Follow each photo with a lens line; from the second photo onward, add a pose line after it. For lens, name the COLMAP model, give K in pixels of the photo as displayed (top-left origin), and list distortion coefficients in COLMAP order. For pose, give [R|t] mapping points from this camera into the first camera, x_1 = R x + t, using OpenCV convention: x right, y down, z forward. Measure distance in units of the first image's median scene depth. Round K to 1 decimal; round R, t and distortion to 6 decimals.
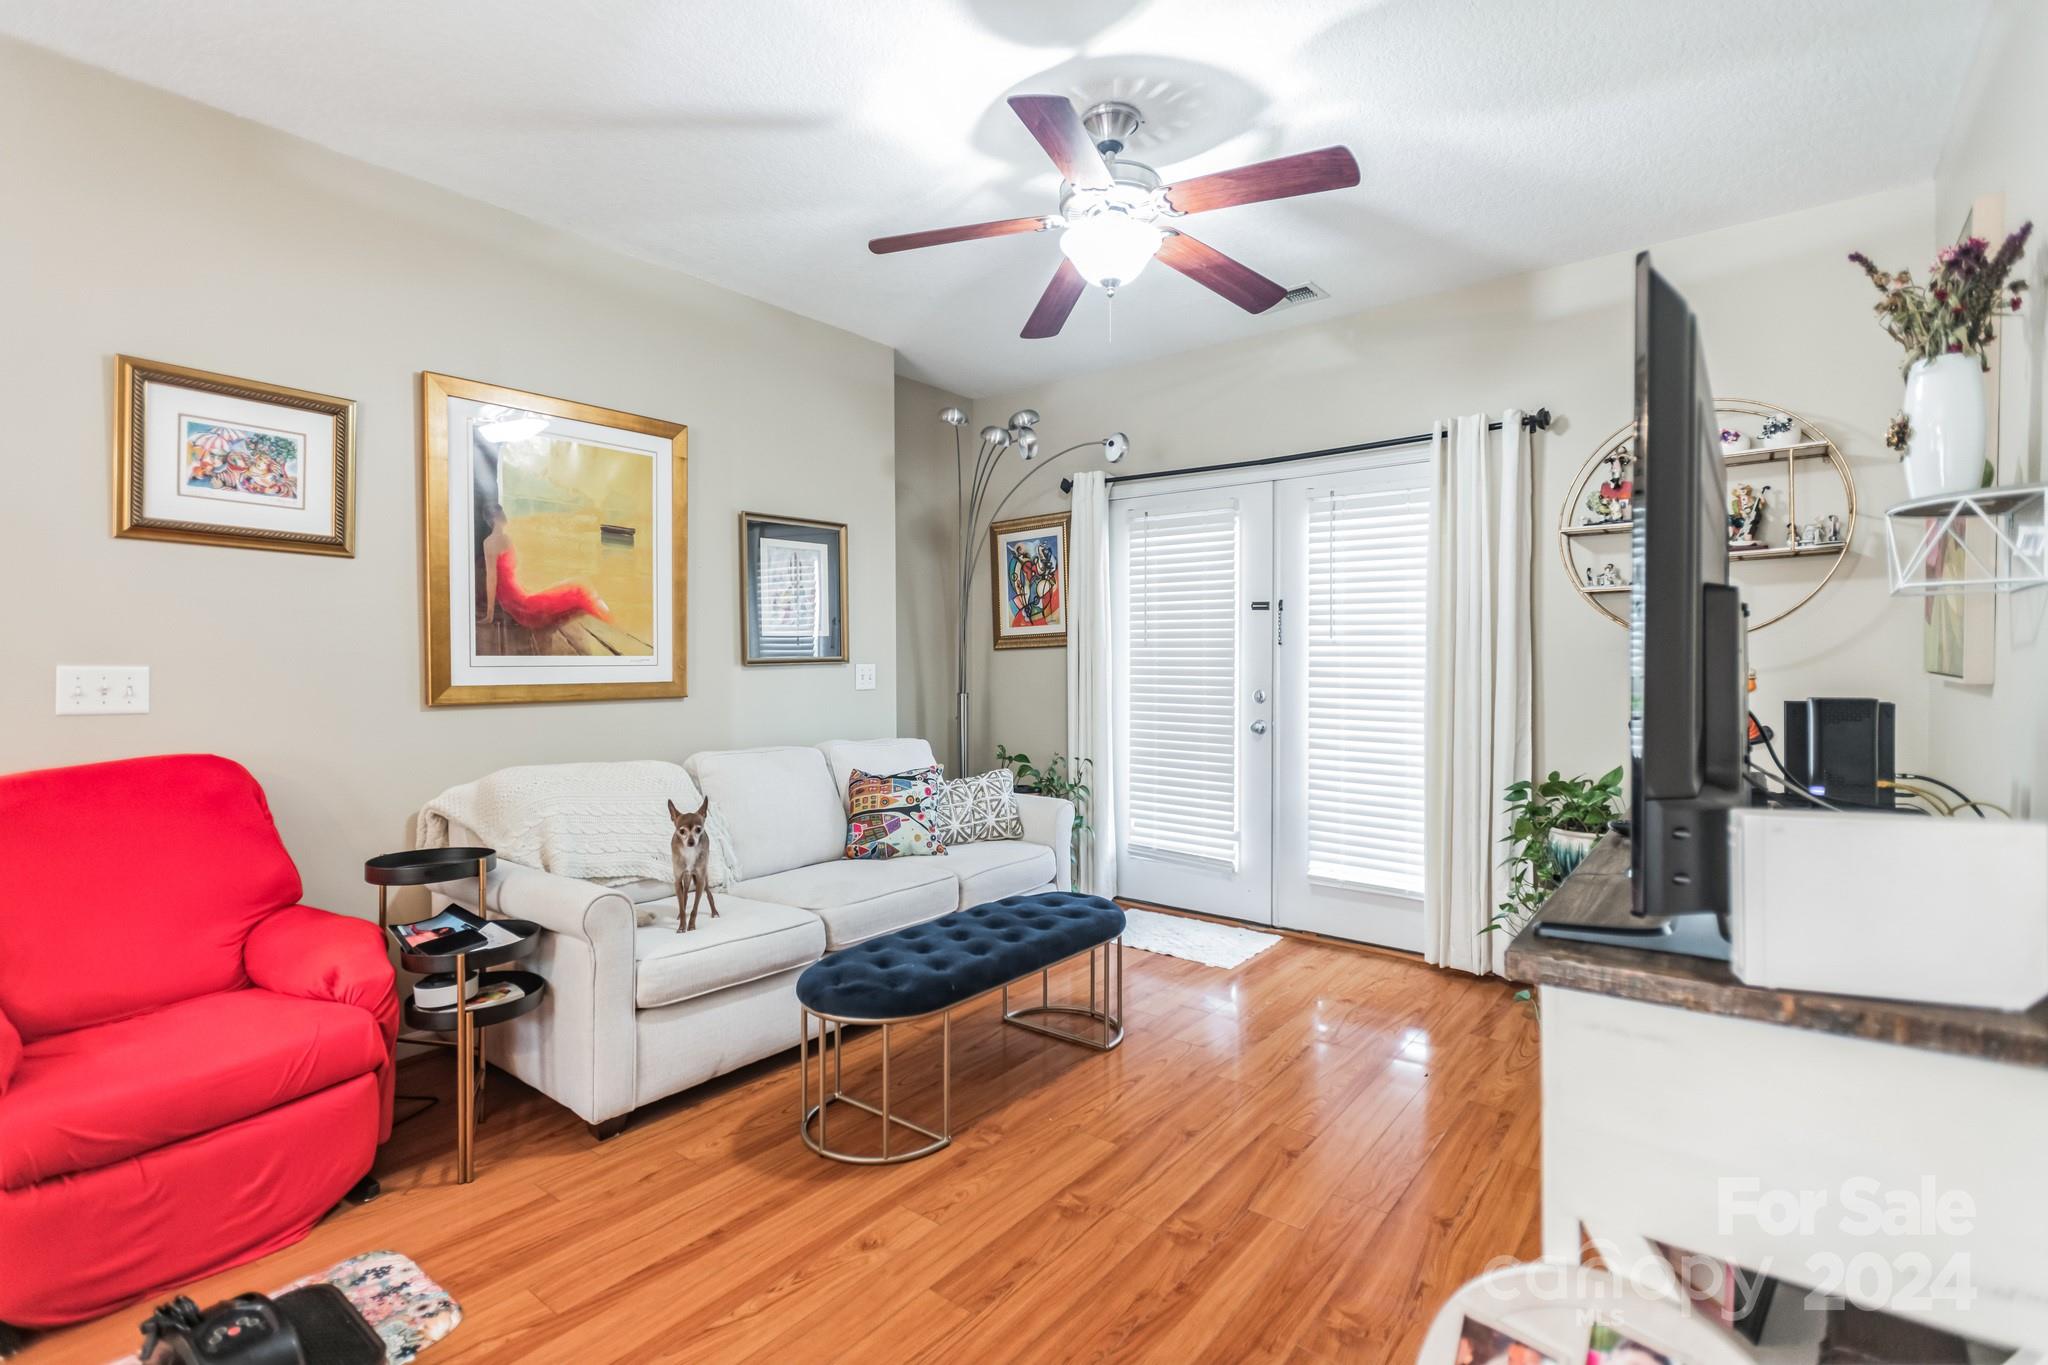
lens RADIAL K [[956.7, 0, 1031.6], [0, 956.7, 673.6], [0, 0, 1]] dist [0.016327, -0.007565]
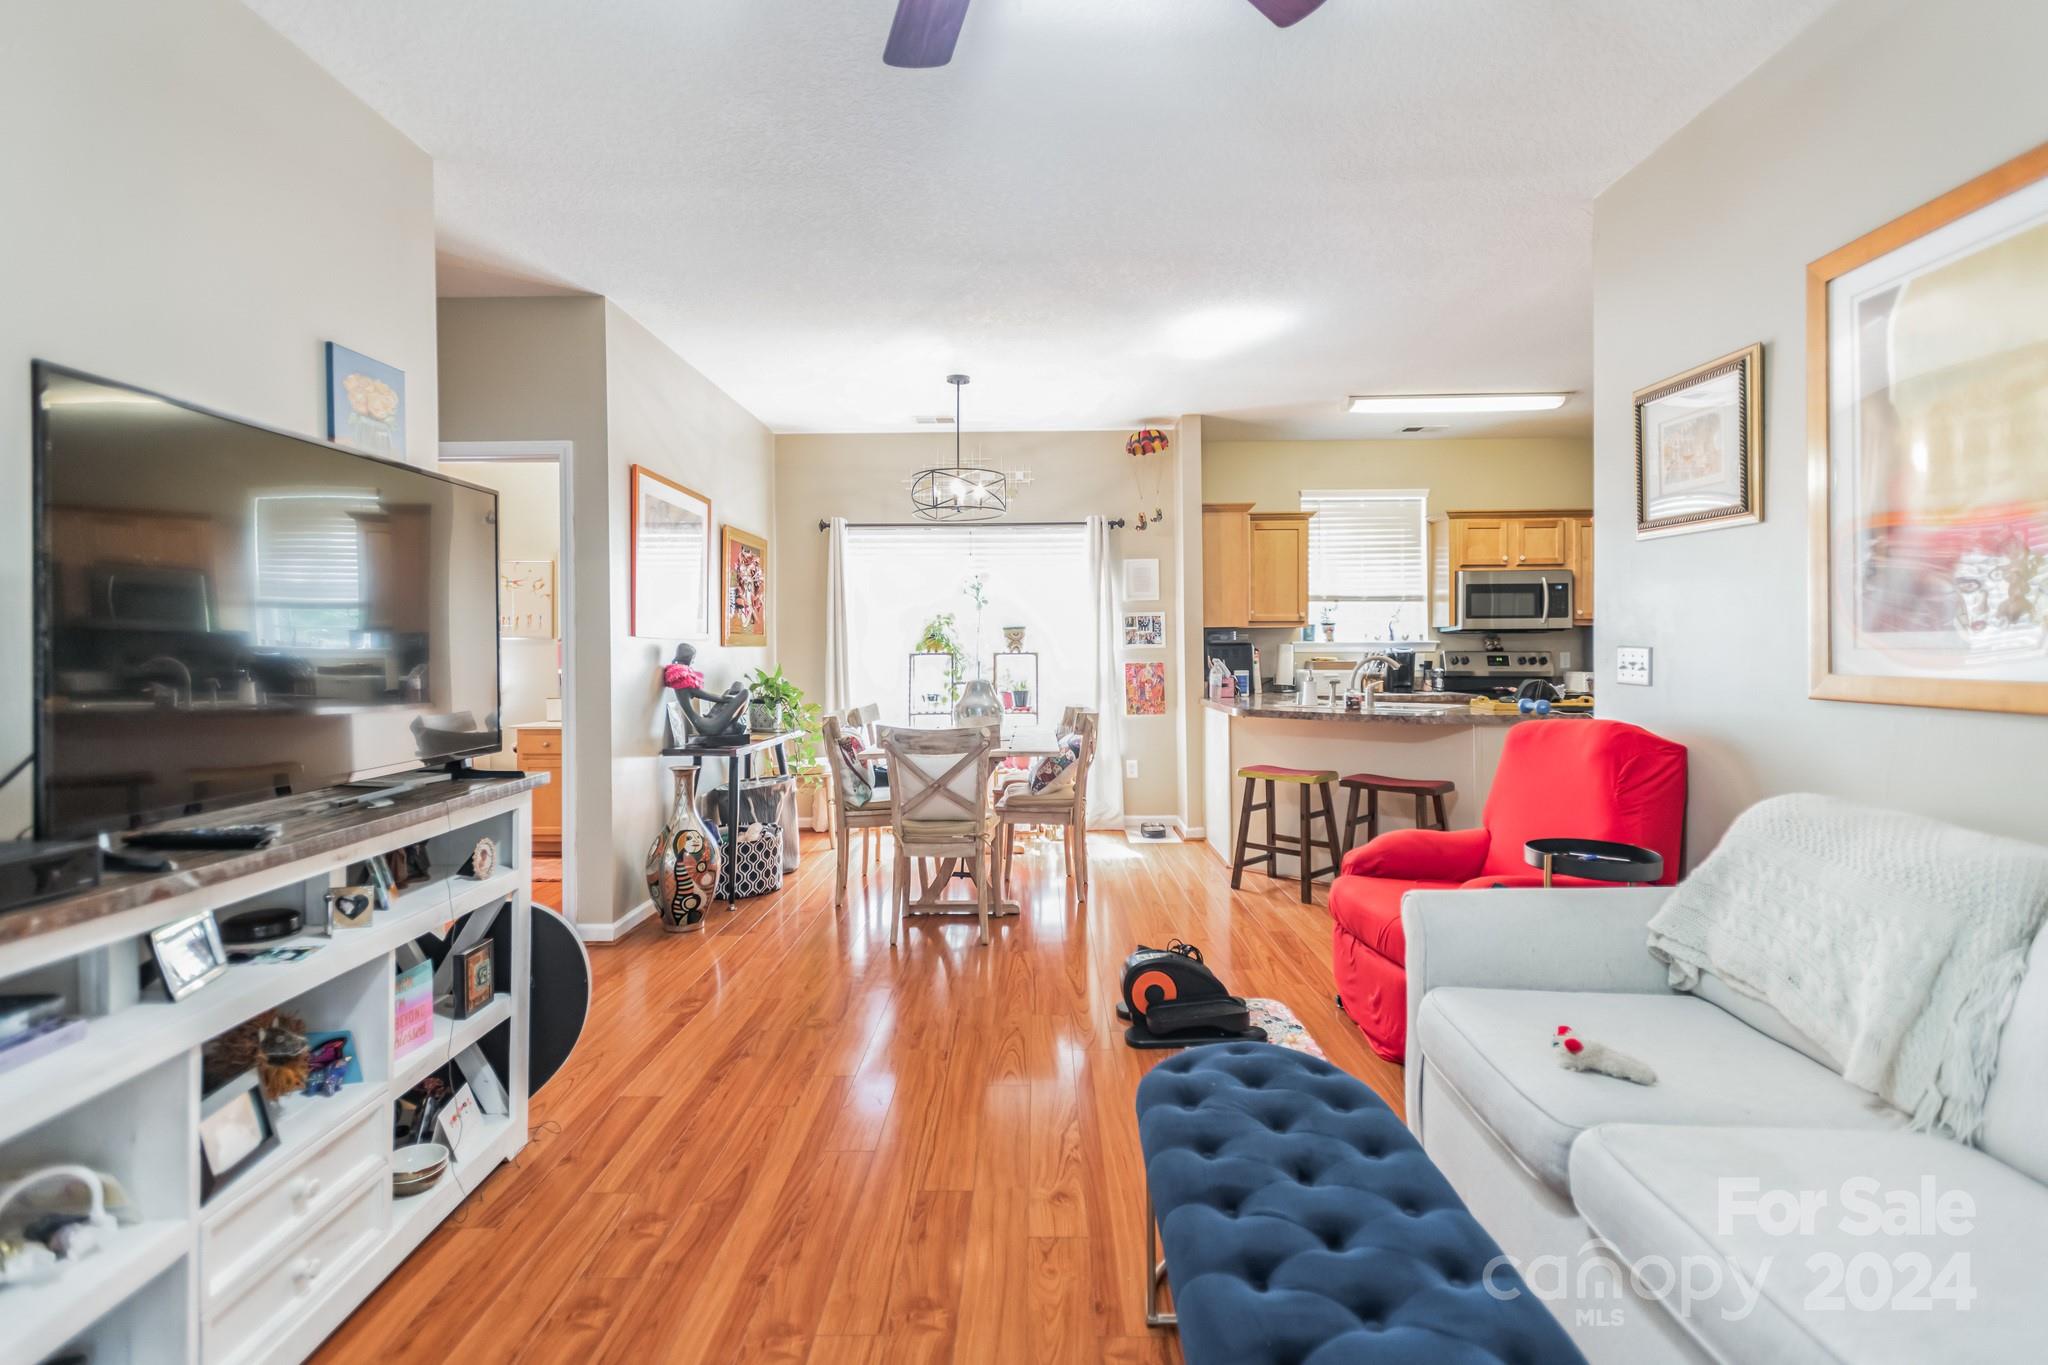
lens RADIAL K [[956.7, 0, 1025.9], [0, 956.7, 658.4], [0, 0, 1]] dist [0.016327, -0.007565]
pose [[-0.795002, 0.013715, -0.606452, 0.280615], [0.000419, 0.999757, 0.022060, -0.013080], [0.606607, 0.017283, -0.794814, 1.023987]]
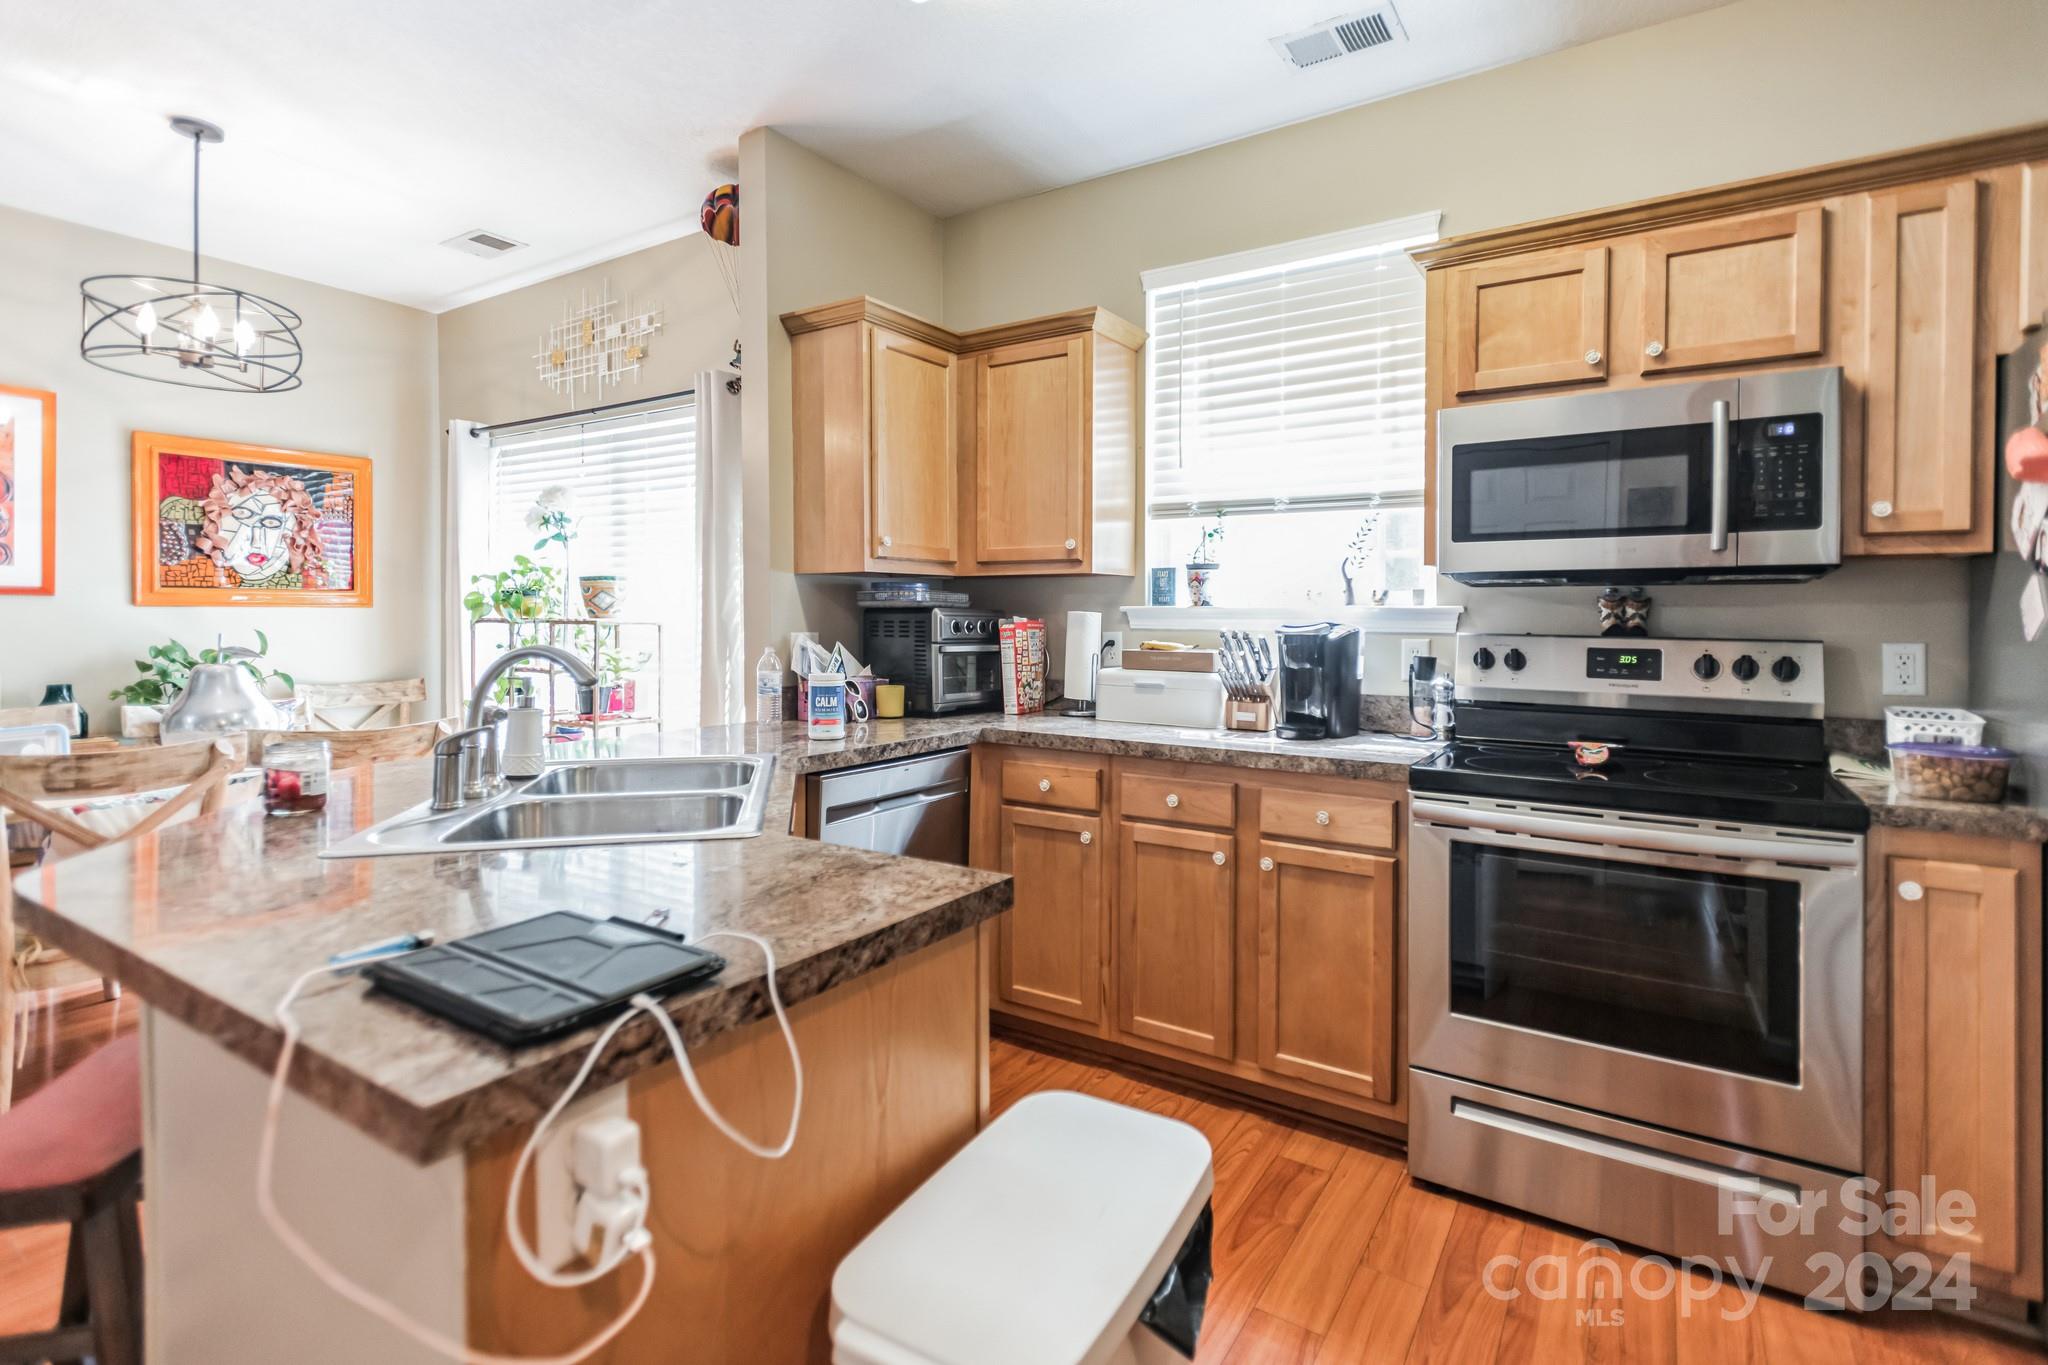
lens RADIAL K [[956.7, 0, 1019.4], [0, 956.7, 623.5], [0, 0, 1]] dist [0.016327, -0.007565]
pose [[-0.994359, -0.002694, -0.106029, -1.130307], [-0.004767, 0.999802, 0.019304, -0.004397], [0.105956, 0.019700, -0.994176, 0.692225]]
